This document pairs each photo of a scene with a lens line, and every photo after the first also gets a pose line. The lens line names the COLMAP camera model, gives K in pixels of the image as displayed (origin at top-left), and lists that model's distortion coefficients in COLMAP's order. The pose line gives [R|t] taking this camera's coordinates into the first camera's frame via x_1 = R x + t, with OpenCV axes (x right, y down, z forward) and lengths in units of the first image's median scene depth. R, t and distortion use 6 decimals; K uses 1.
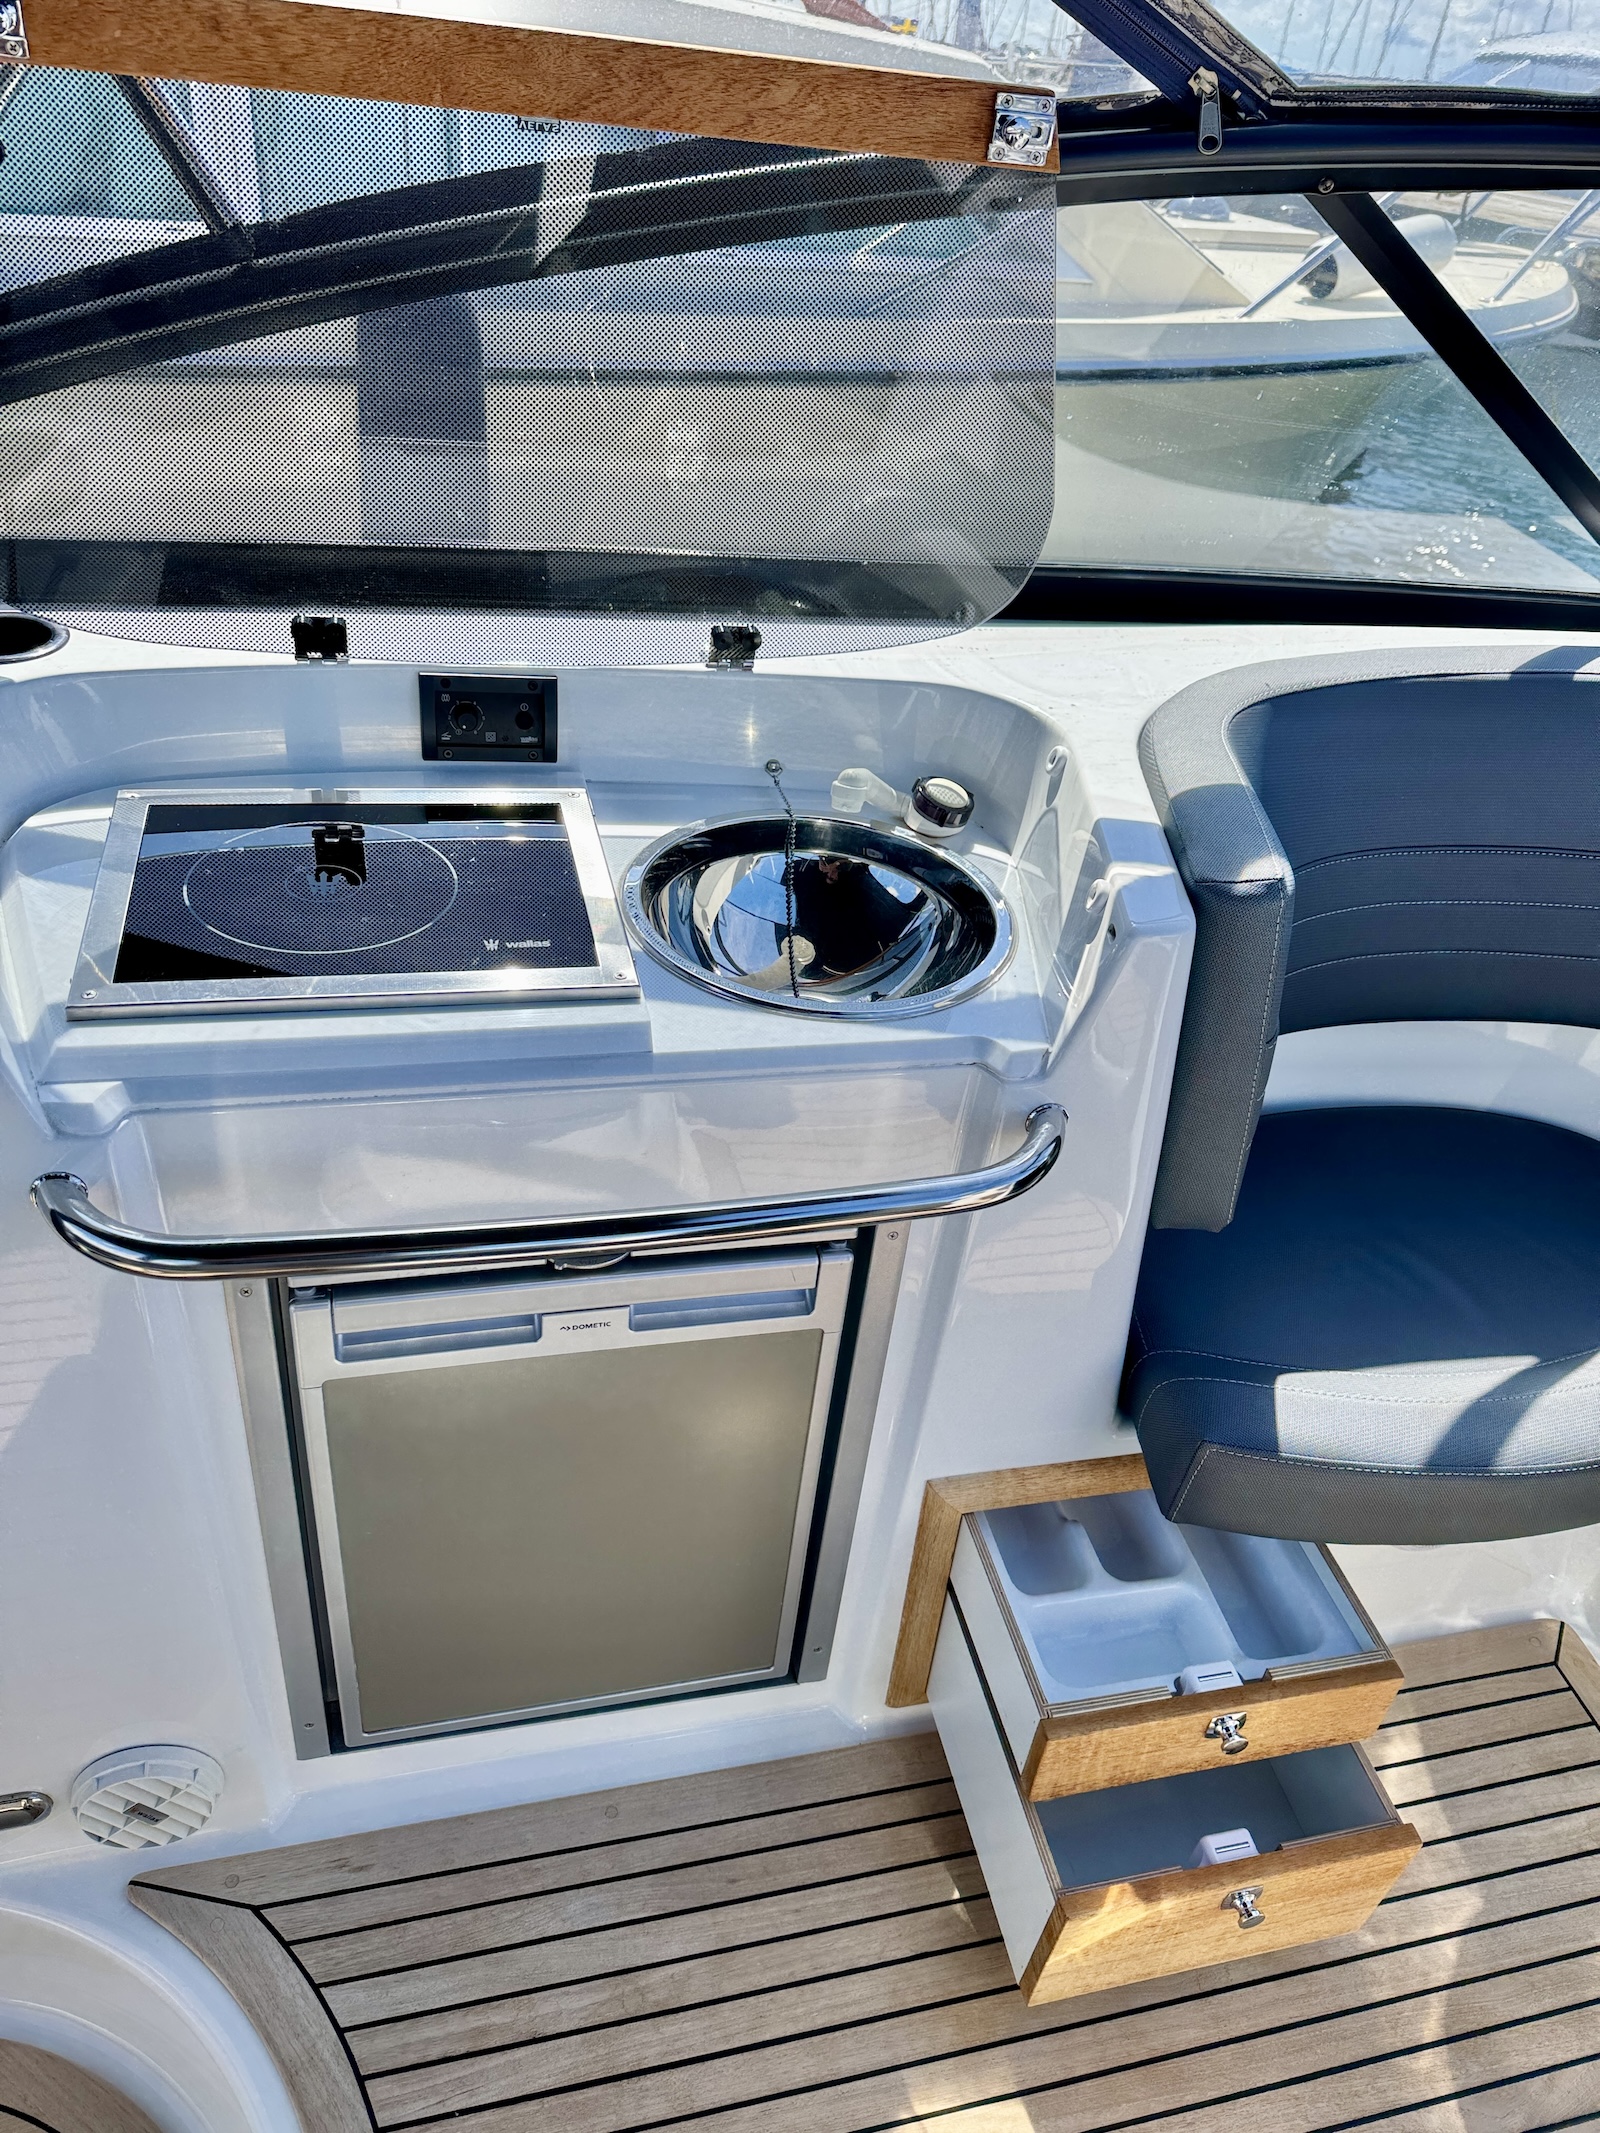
lens RADIAL K [[1543.2, 0, 788.5], [0, 1543.2, 1046.3], [0, 0, 1]] dist [0.048538, -0.052222]
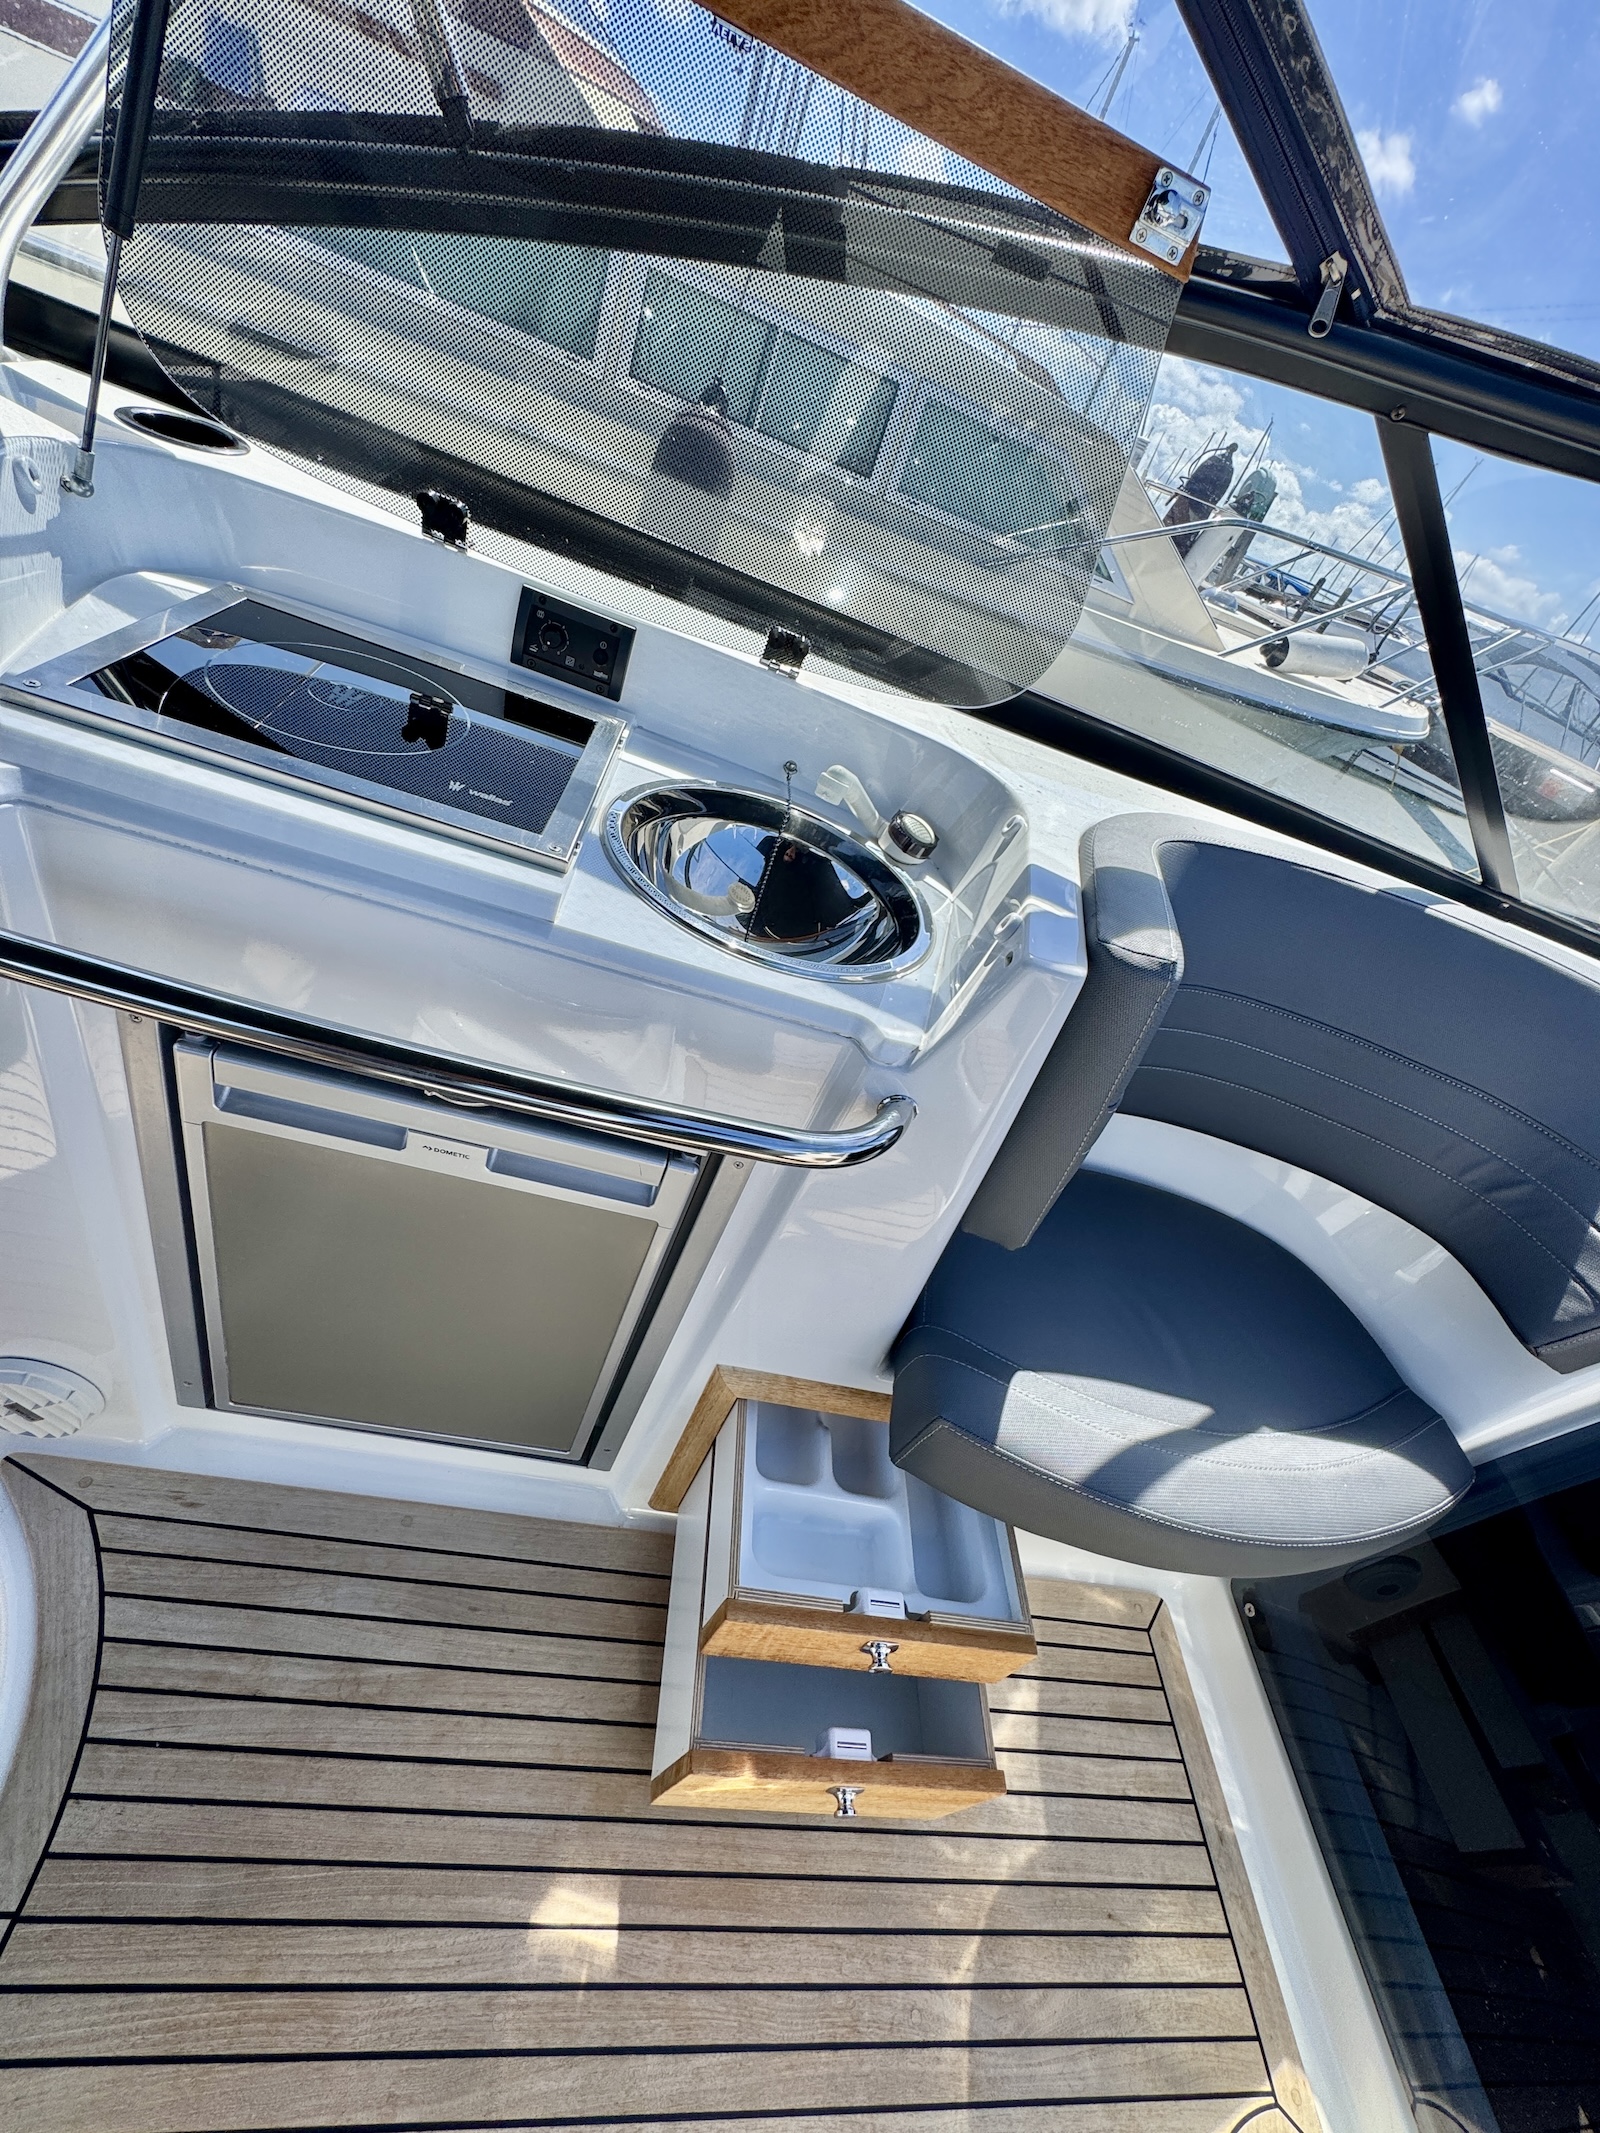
lens RADIAL K [[858.9, 0, 811.9], [0, 858.9, 1054.6], [0, 0, 1]] dist [-0.003082, 0.000796]
pose [[0.947130, 0.320747, -0.008093, 0.092350], [-0.320594, 0.947082, 0.016000, 0.018718], [0.012797, -0.012559, 0.999839, 0.354299]]
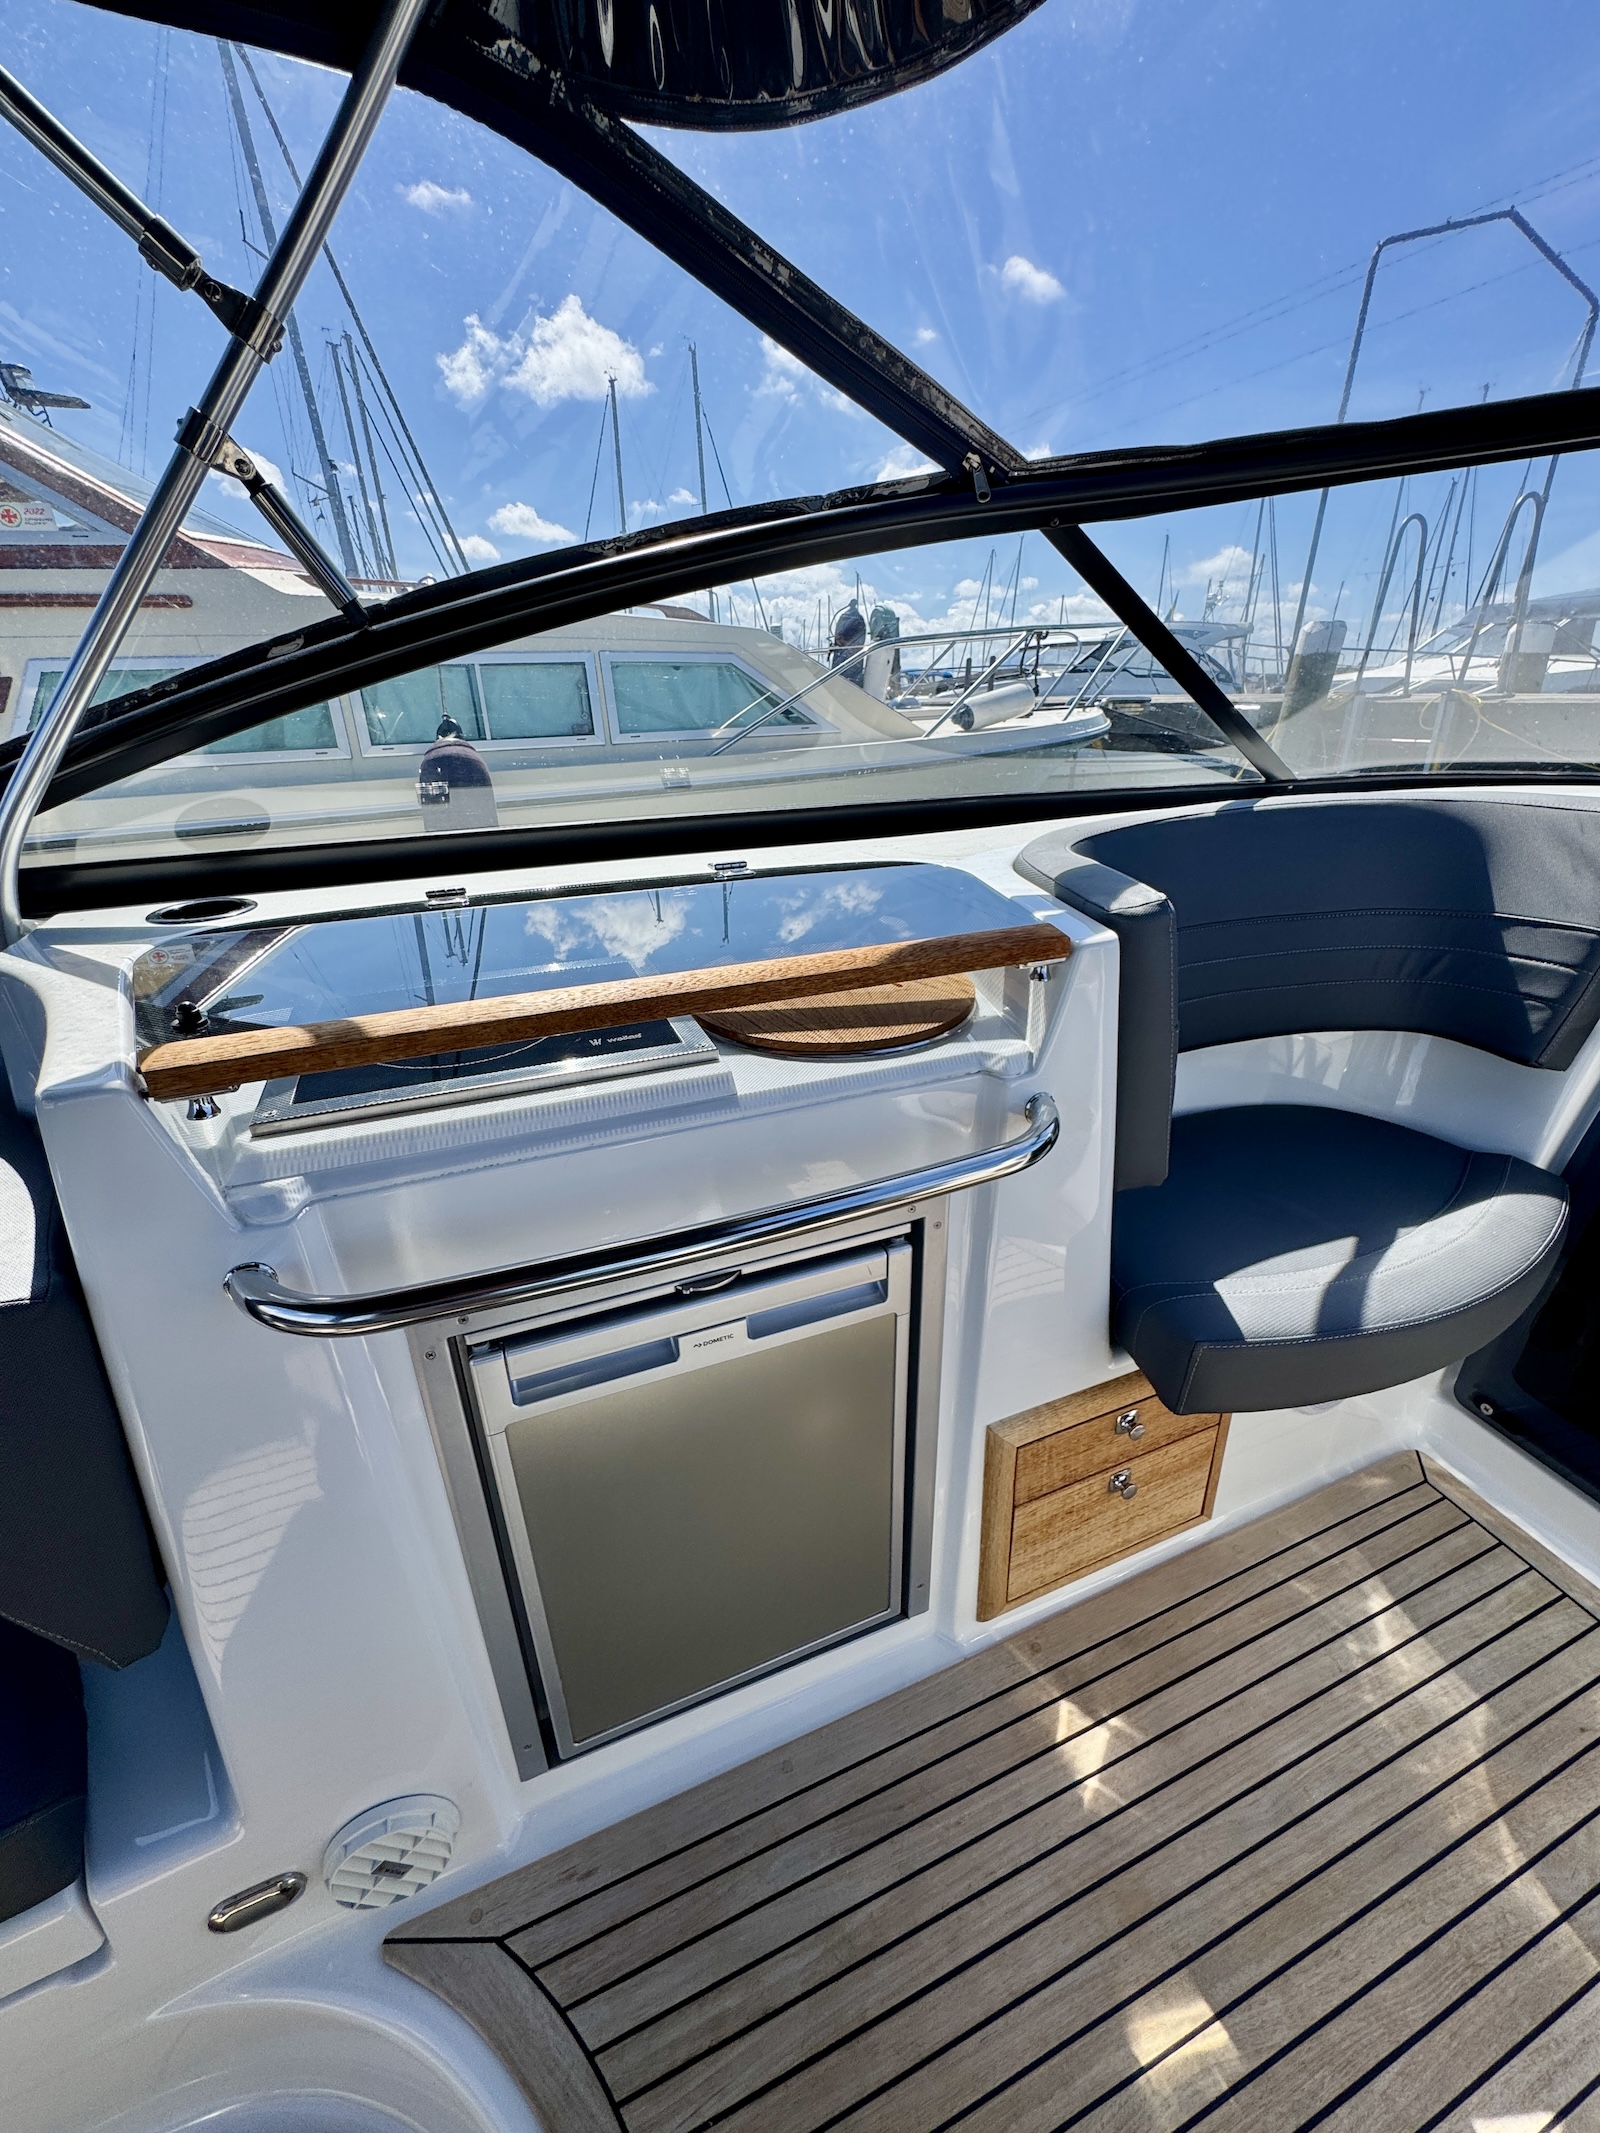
lens RADIAL K [[858.9, 0, 795.6], [0, 858.9, 1055.8], [0, 0, 1]] dist [-0.003082, 0.000796]
pose [[0.981983, -0.165560, 0.091098, -0.085568], [0.180673, 0.963840, -0.195884, 0.100144], [-0.055374, 0.208814, 0.976386, 0.261411]]
